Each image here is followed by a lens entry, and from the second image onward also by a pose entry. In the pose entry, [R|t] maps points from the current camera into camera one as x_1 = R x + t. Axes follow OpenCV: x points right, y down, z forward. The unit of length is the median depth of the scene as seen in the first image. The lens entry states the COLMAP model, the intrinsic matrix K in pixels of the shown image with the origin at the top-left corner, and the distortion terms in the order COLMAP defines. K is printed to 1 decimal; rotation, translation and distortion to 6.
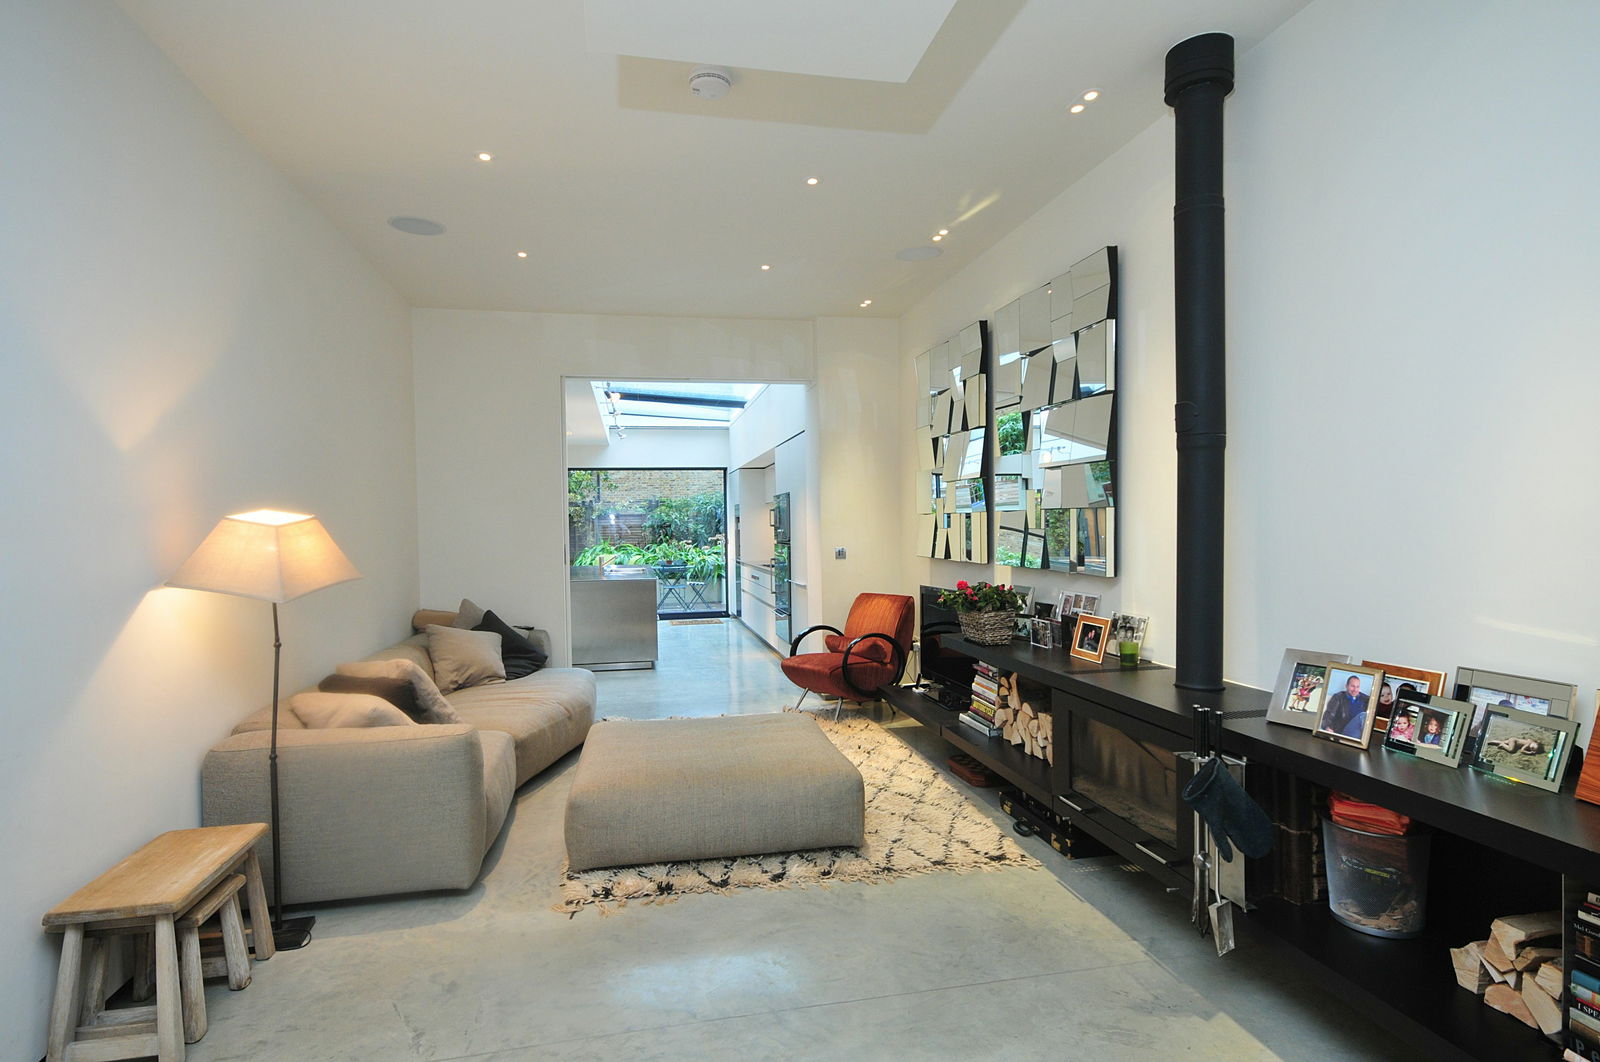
lens RADIAL K [[829.9, 0, 800.0], [0, 829.9, 531.0], [0, 0, 1]] dist [0.002142, -0.000396]
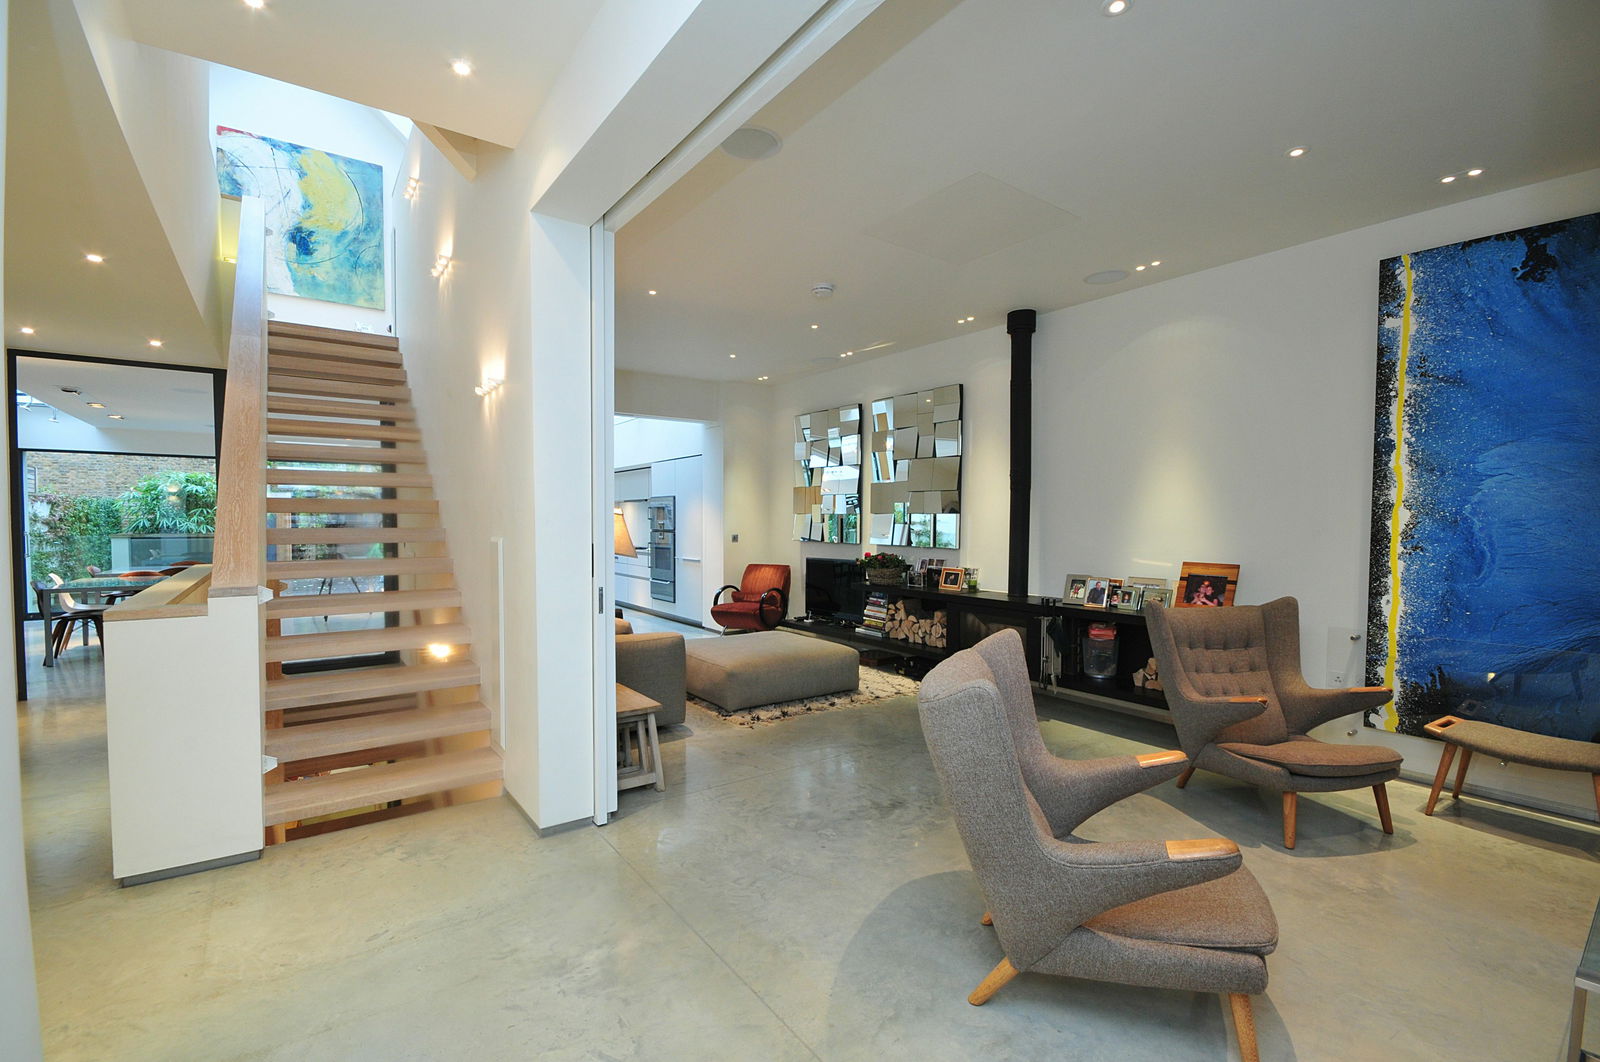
lens RADIAL K [[702.1, 0, 801.7], [0, 702.1, 522.5], [0, 0, 1]] dist [-0.001362, -0.000035]
pose [[0.909495, 0.016821, 0.415375, -0.718293], [-0.016035, 0.999857, -0.005381, 0.008192], [-0.415406, -0.001766, 0.909635, -0.408998]]
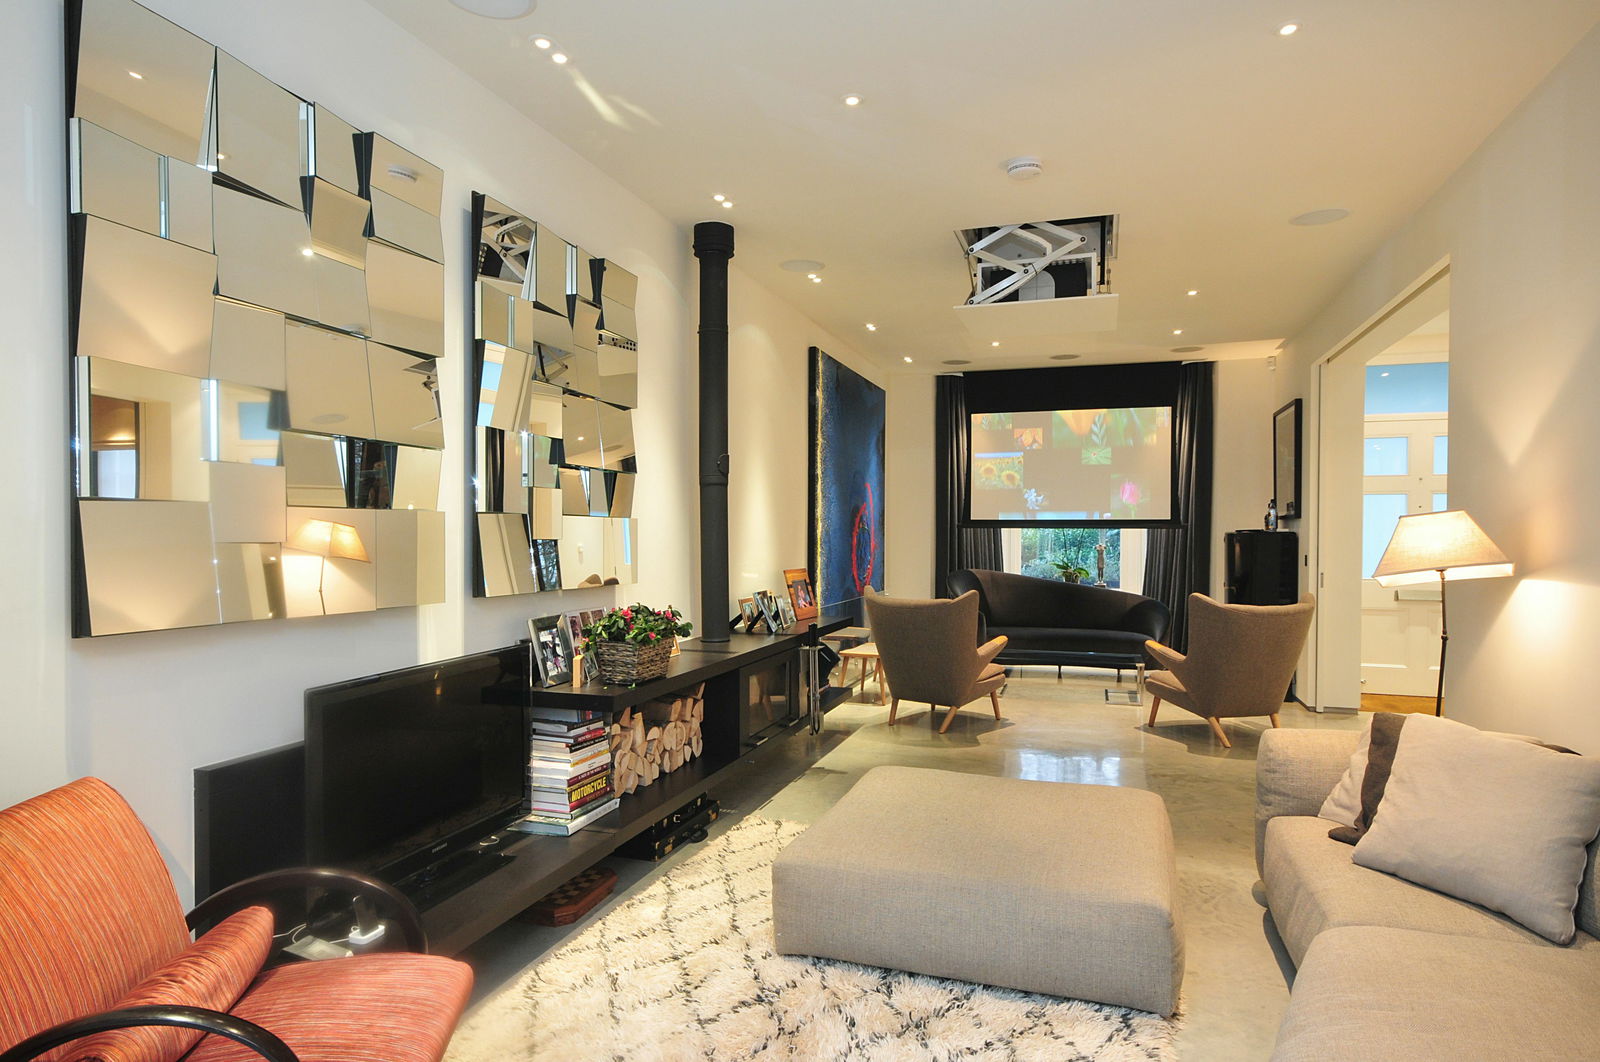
lens RADIAL K [[910.3, 0, 800.0], [0, 910.3, 531.0], [0, 0, 1]] dist [0.001733, 0.000411]
pose [[-0.863535, 0.014792, 0.504073, -0.429384], [0.014255, 0.999886, -0.004921, -0.002913], [-0.504088, 0.002936, -0.863647, 2.034321]]
